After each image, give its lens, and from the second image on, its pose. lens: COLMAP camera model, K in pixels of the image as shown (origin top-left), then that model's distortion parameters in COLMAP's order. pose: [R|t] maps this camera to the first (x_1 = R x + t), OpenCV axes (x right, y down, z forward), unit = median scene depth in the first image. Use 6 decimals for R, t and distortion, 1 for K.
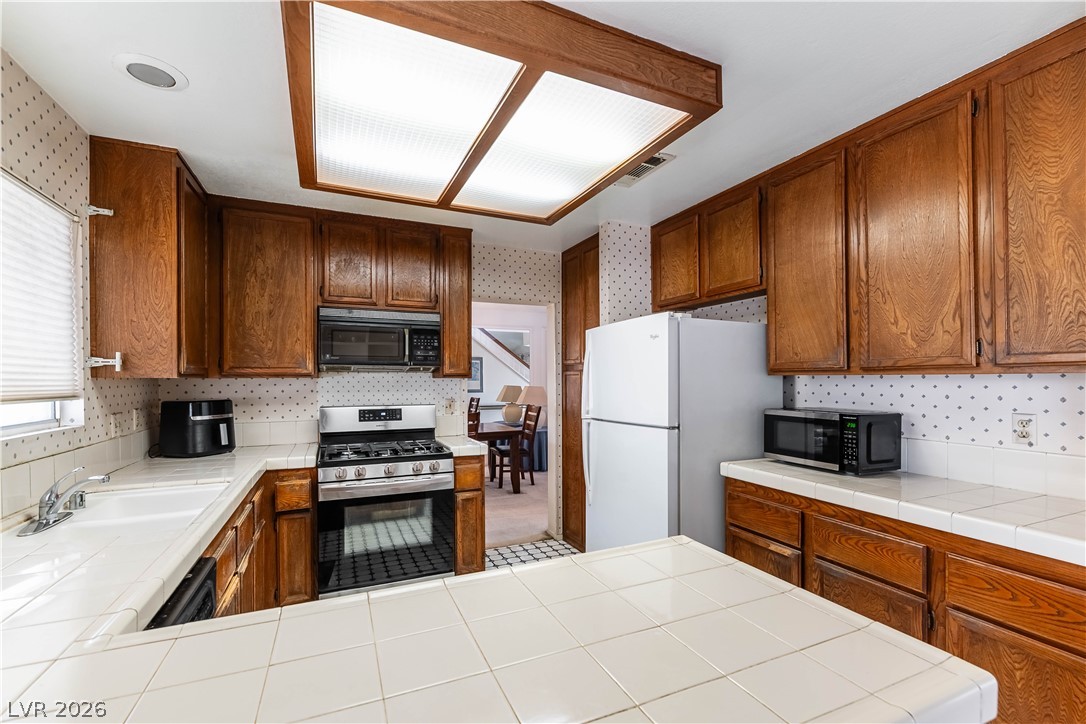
lens RADIAL K [[476.7, 0, 531.0], [0, 476.7, 378.8], [0, 0, 1]] dist [0.002794, -0.000013]
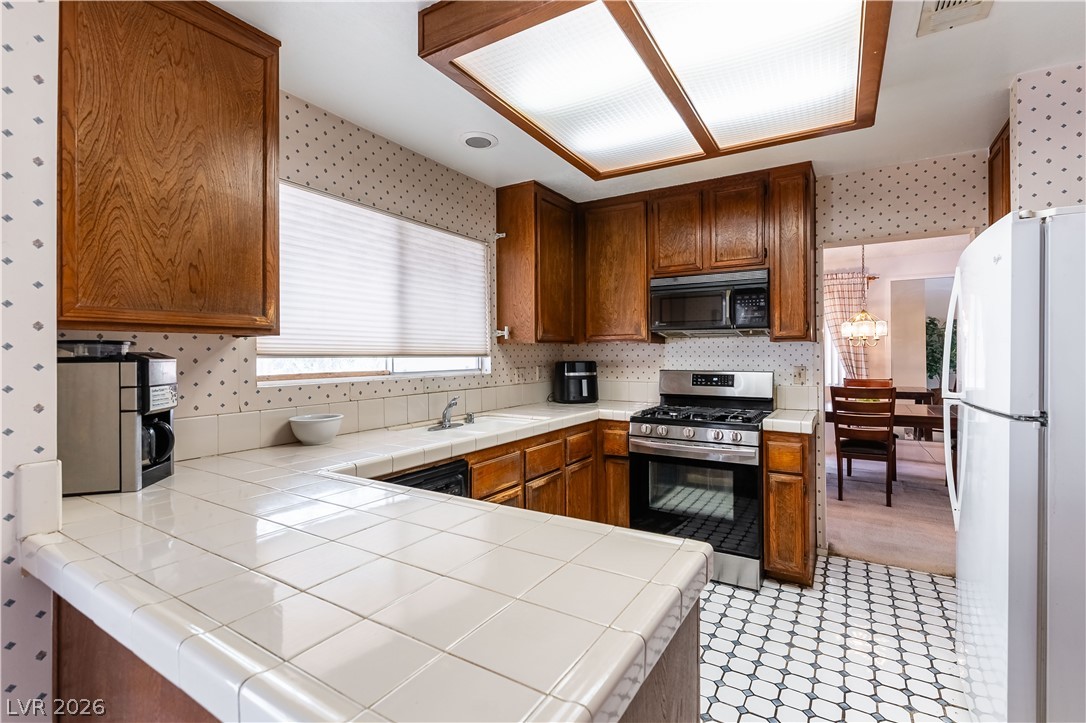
lens RADIAL K [[476.7, 0, 550.1], [0, 476.7, 351.5], [0, 0, 1]] dist [0.002794, -0.000013]
pose [[0.582237, -0.001405, -0.813018, 0.327741], [0.001698, 0.999998, -0.000513, 0.018682], [0.813017, -0.001082, 0.582239, 0.171909]]
